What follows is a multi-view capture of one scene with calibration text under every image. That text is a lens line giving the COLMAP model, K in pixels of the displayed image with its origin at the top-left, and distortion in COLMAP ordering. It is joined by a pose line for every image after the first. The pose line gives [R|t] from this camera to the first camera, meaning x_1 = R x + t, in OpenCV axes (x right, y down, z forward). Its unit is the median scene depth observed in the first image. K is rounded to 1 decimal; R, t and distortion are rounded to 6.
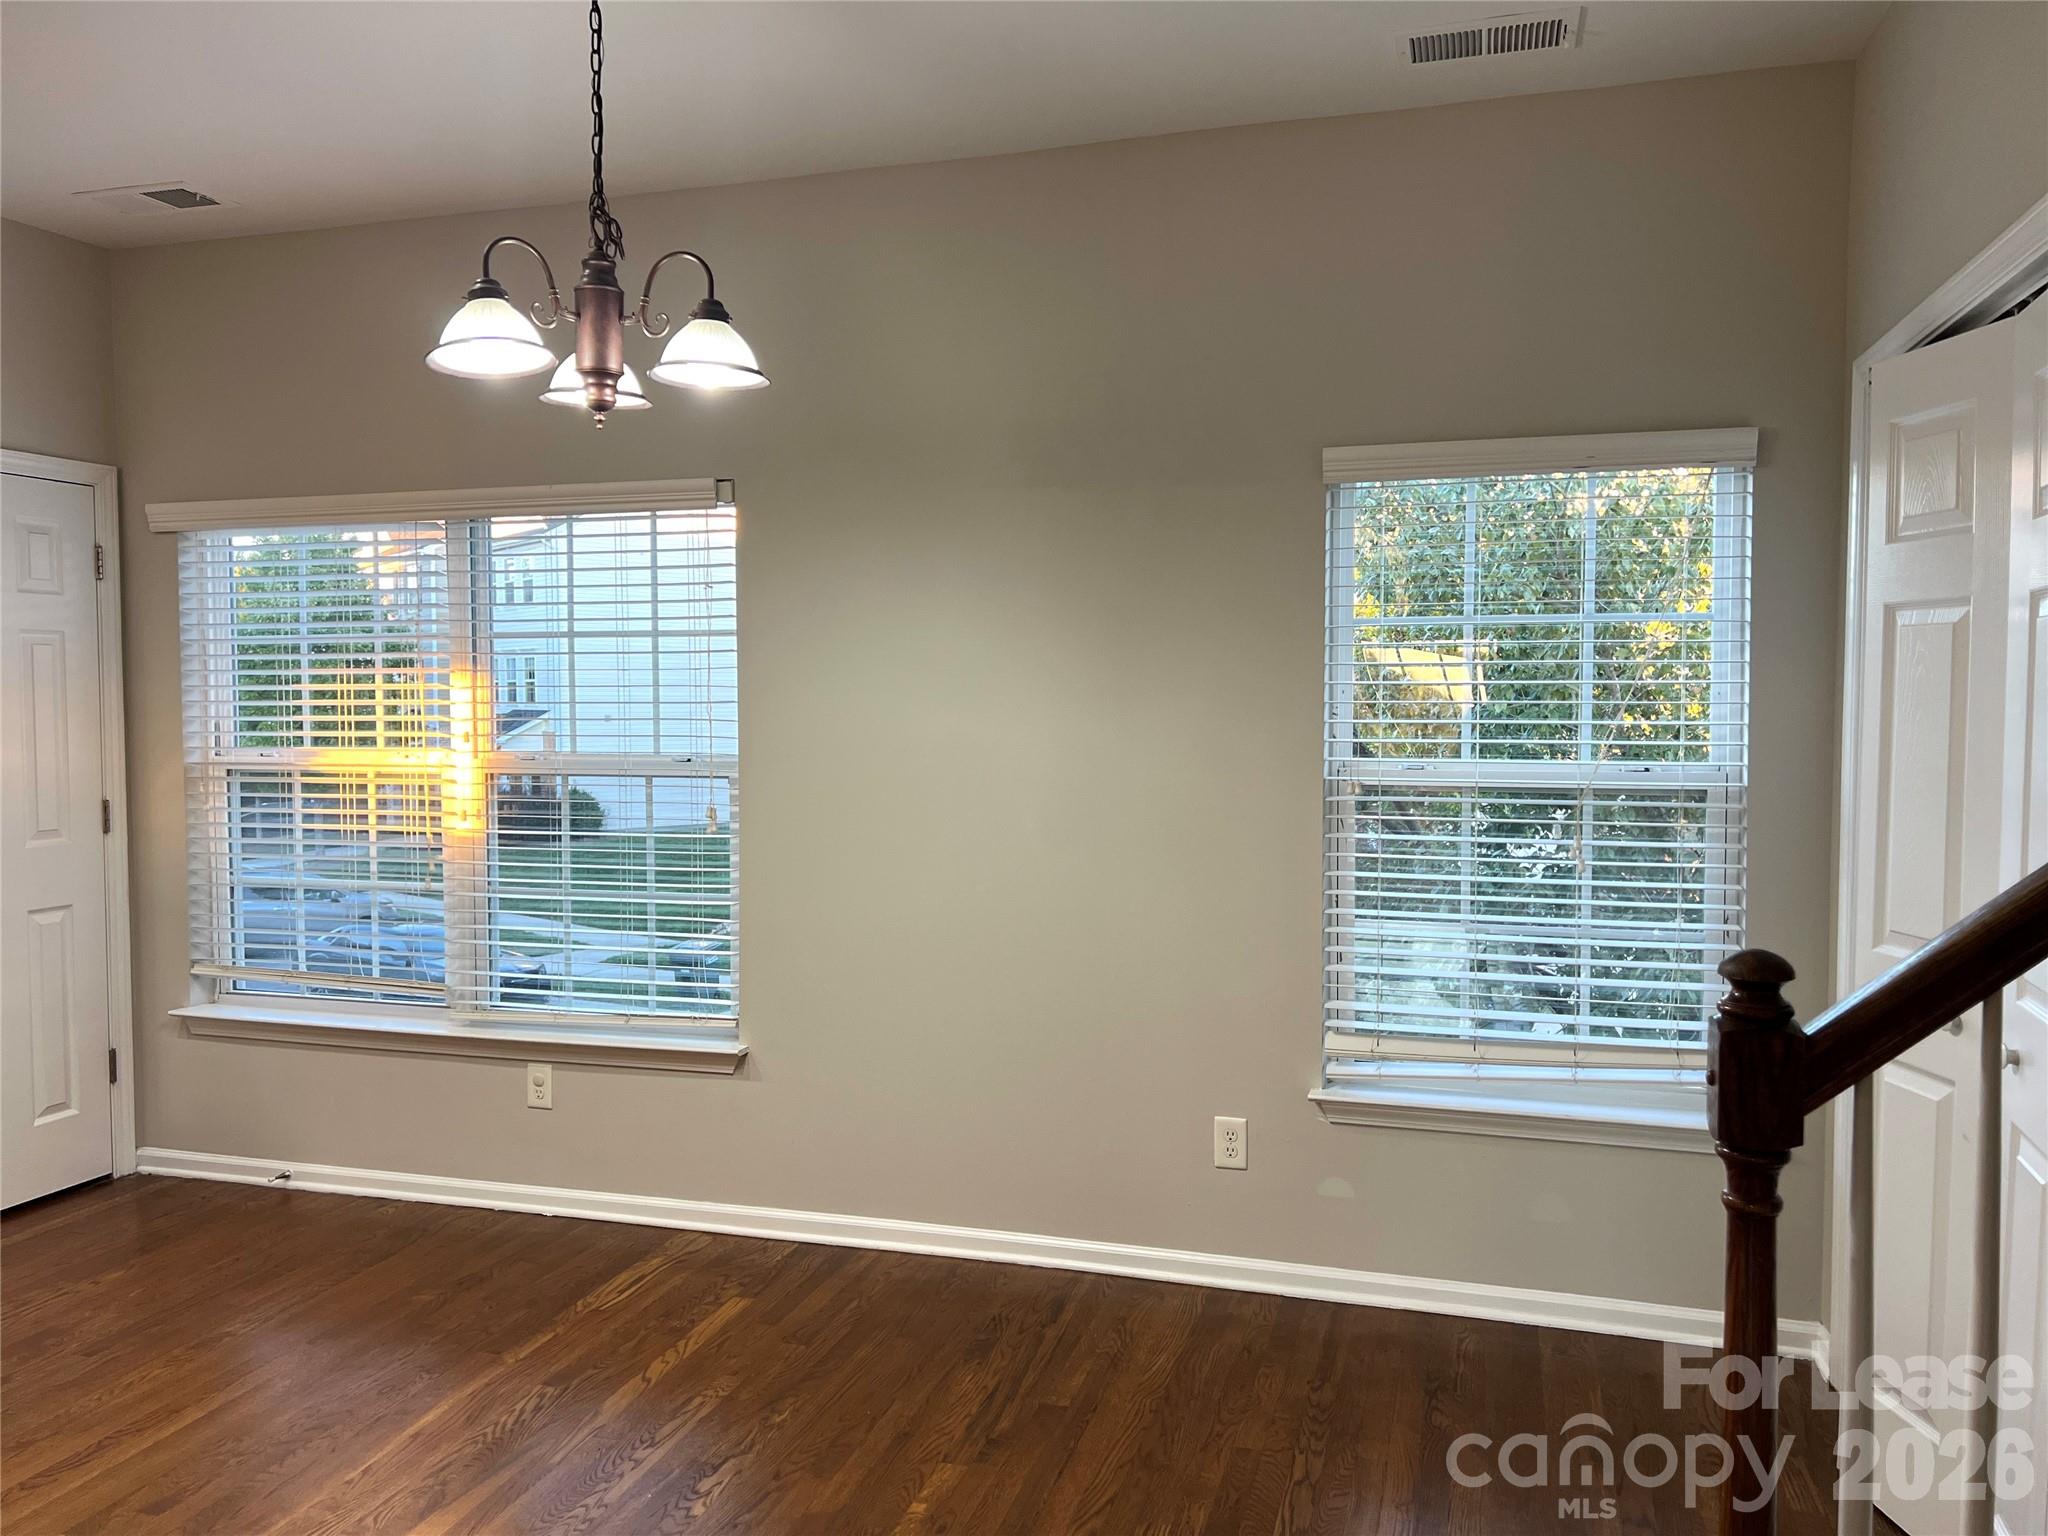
lens RADIAL K [[1509.3, 0, 1071.7], [0, 1509.3, 771.5], [0, 0, 1]] dist [0.008923, -0.032285]
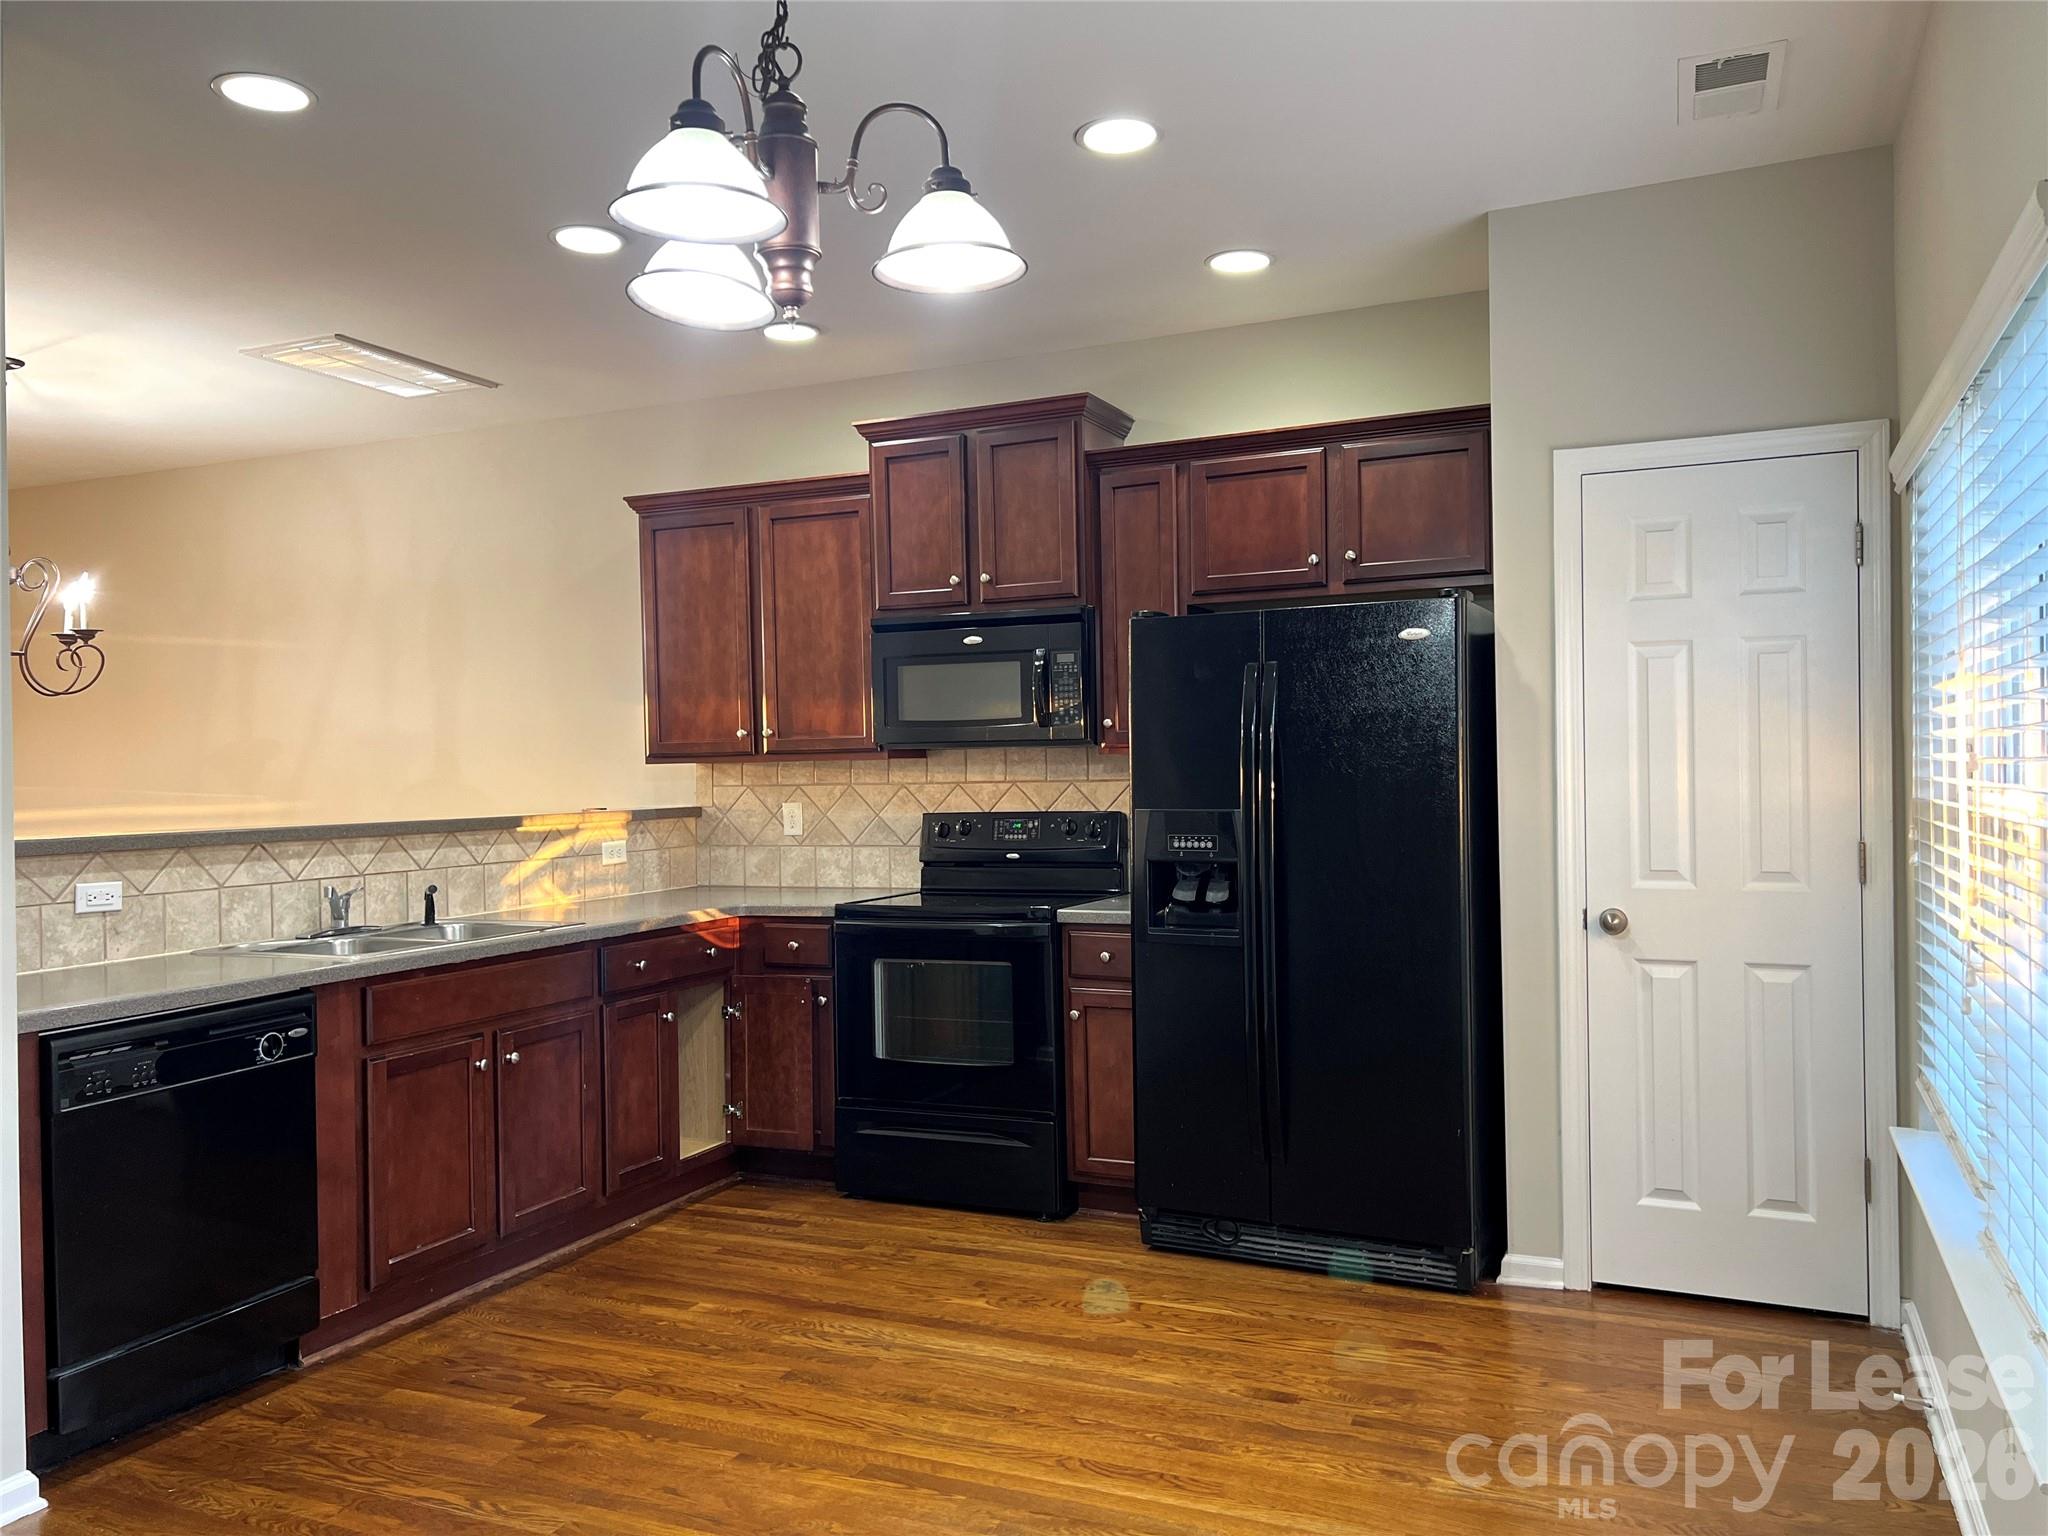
lens RADIAL K [[1545.3, 0, 1024.0], [0, 1545.3, 768.0], [0, 0, 1]] dist [0.103741, -0.160455]
pose [[-0.156531, 0.009993, -0.987623, 0.255154], [-0.035044, 0.999263, 0.015665, -0.018434], [0.987051, 0.037062, -0.156065, 0.722760]]
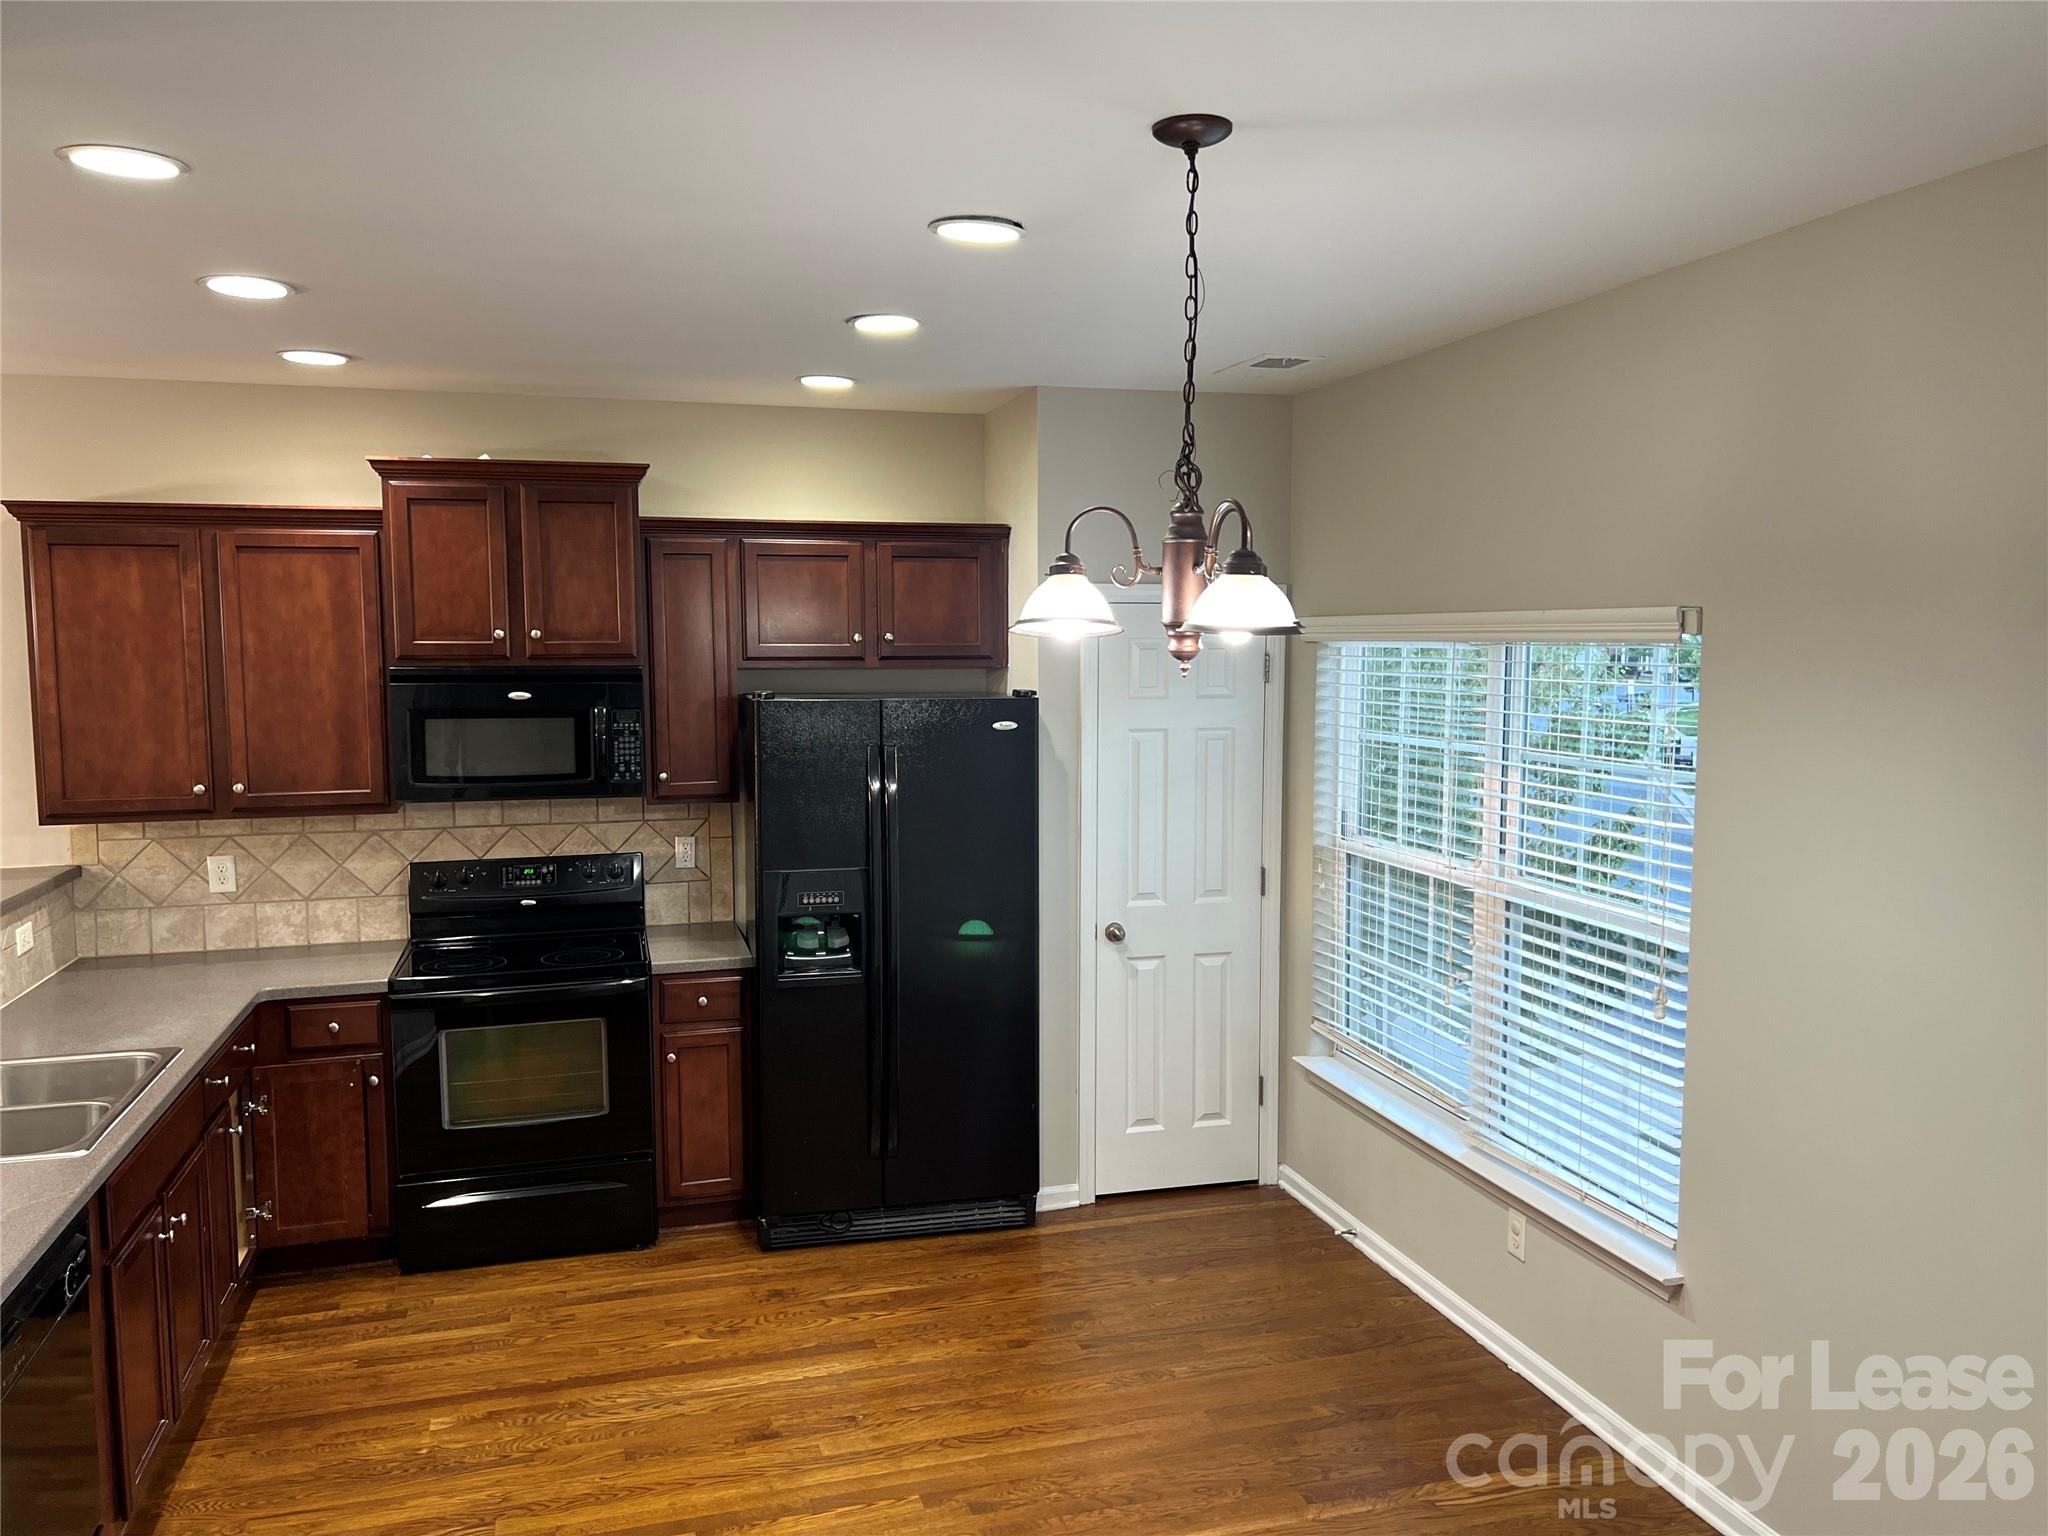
lens RADIAL K [[1534.0, 0, 1024.0], [0, 1534.0, 768.0], [0, 0, 1]] dist [0.047823, -0.054967]
pose [[0.523450, 0.076007, -0.848659, 0.287005], [-0.046719, 0.997075, 0.060483, -0.128440], [0.850774, 0.007988, 0.525470, 0.215632]]
